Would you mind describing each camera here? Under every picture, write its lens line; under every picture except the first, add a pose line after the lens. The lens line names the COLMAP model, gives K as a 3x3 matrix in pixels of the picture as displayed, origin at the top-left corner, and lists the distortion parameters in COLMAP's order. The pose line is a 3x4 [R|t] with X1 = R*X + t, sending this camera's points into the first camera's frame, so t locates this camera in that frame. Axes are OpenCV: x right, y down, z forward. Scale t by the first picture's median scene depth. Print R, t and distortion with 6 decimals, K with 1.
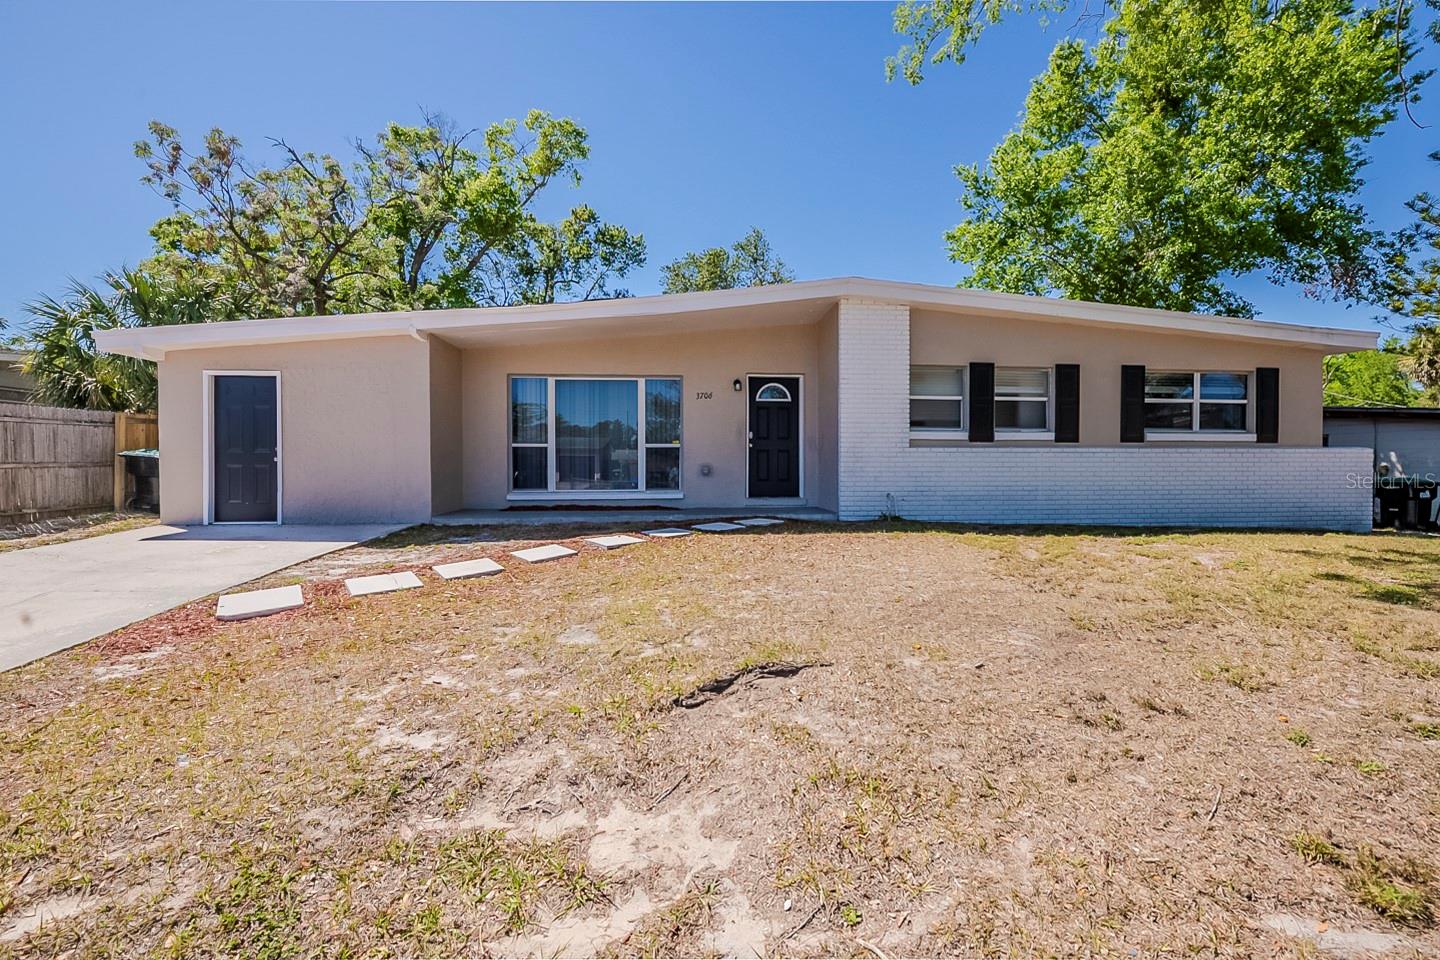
lens RADIAL K [[577.8, 0, 716.6], [0, 577.8, 471.6], [0, 0, 1]] dist [-0.018474, -0.000644]
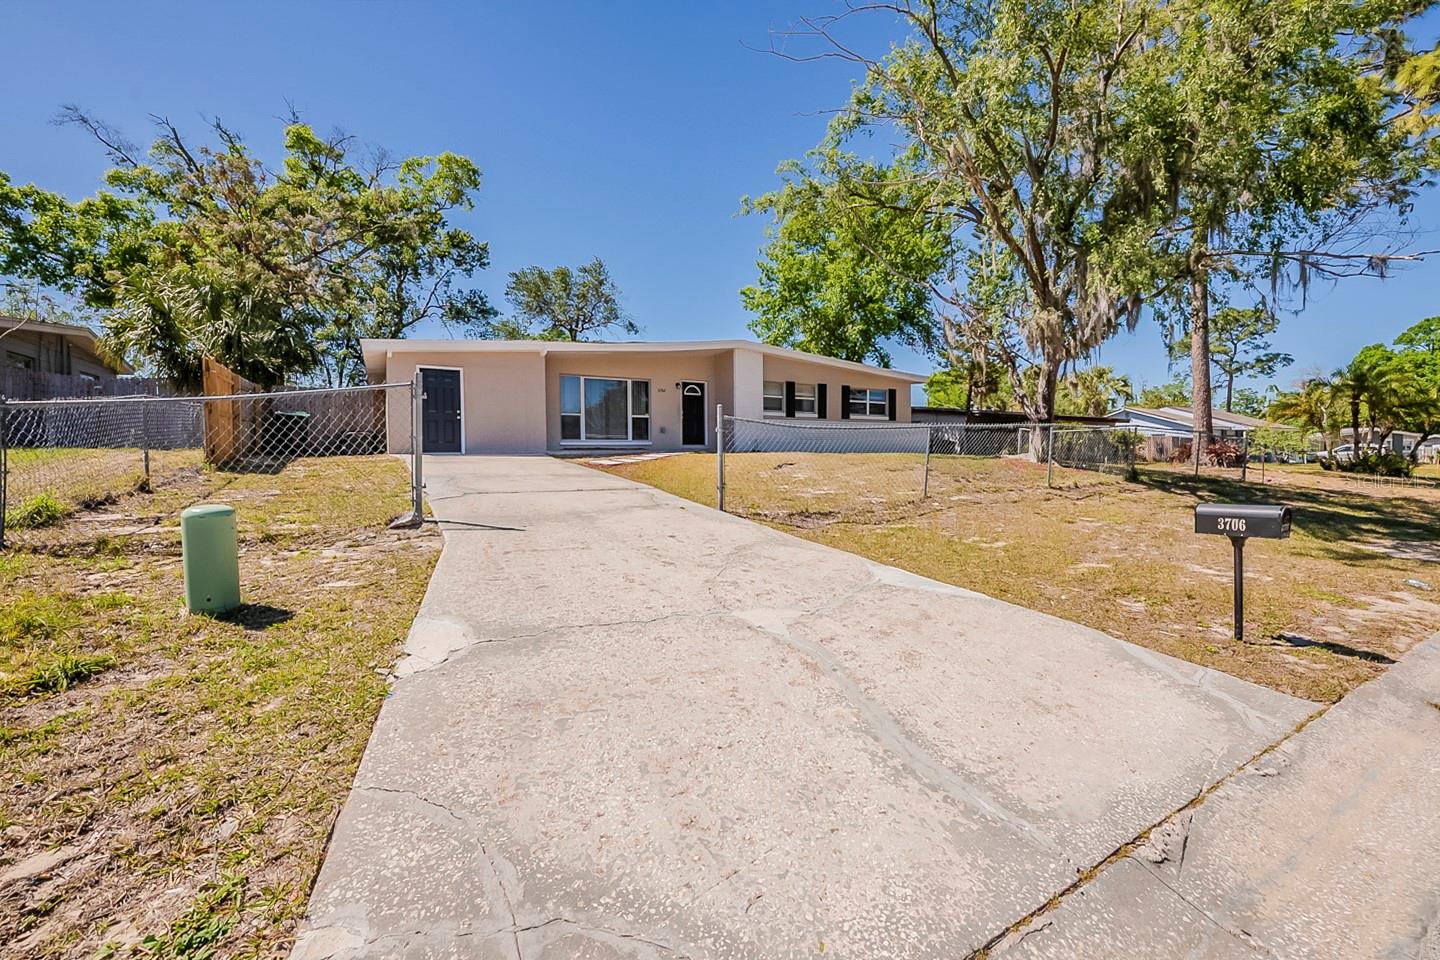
lens RADIAL K [[577.8, 0, 716.6], [0, 577.8, 471.6], [0, 0, 1]] dist [-0.018474, -0.000644]
pose [[0.899927, -0.018227, 0.435659, -0.731888], [0.008858, 0.999684, 0.023526, 0.097464], [-0.435950, -0.017312, 0.899804, -0.838650]]
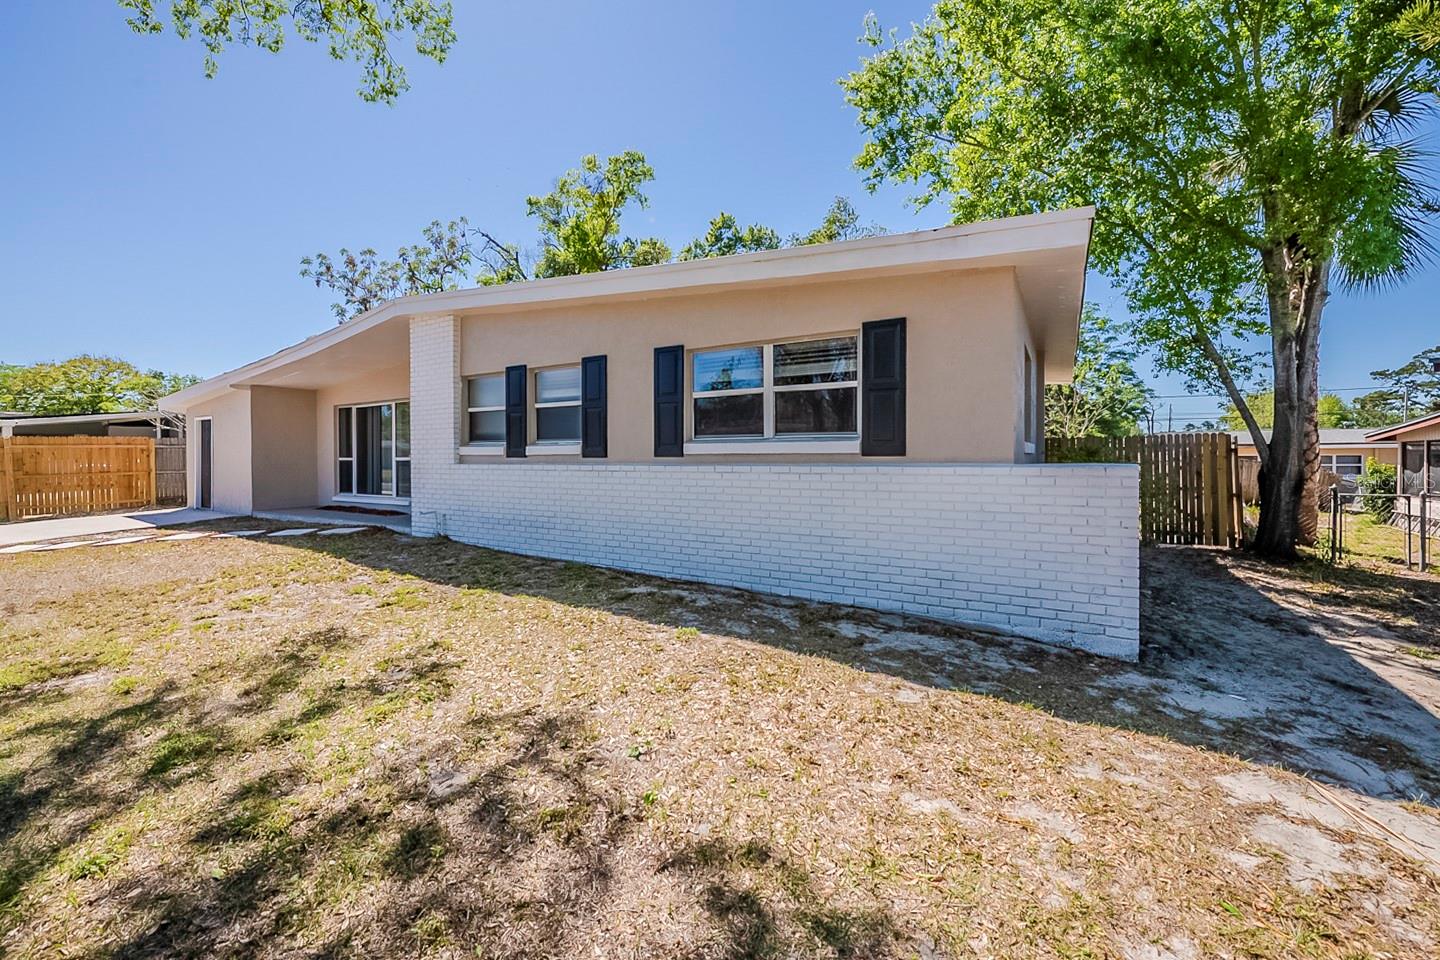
lens RADIAL K [[577.8, 0, 716.6], [0, 577.8, 471.6], [0, 0, 1]] dist [-0.018474, -0.000644]
pose [[0.816514, 0.012395, -0.577193, 1.155253], [-0.003337, 0.999854, 0.016750, -0.044092], [0.577316, -0.011750, 0.816436, 0.448155]]
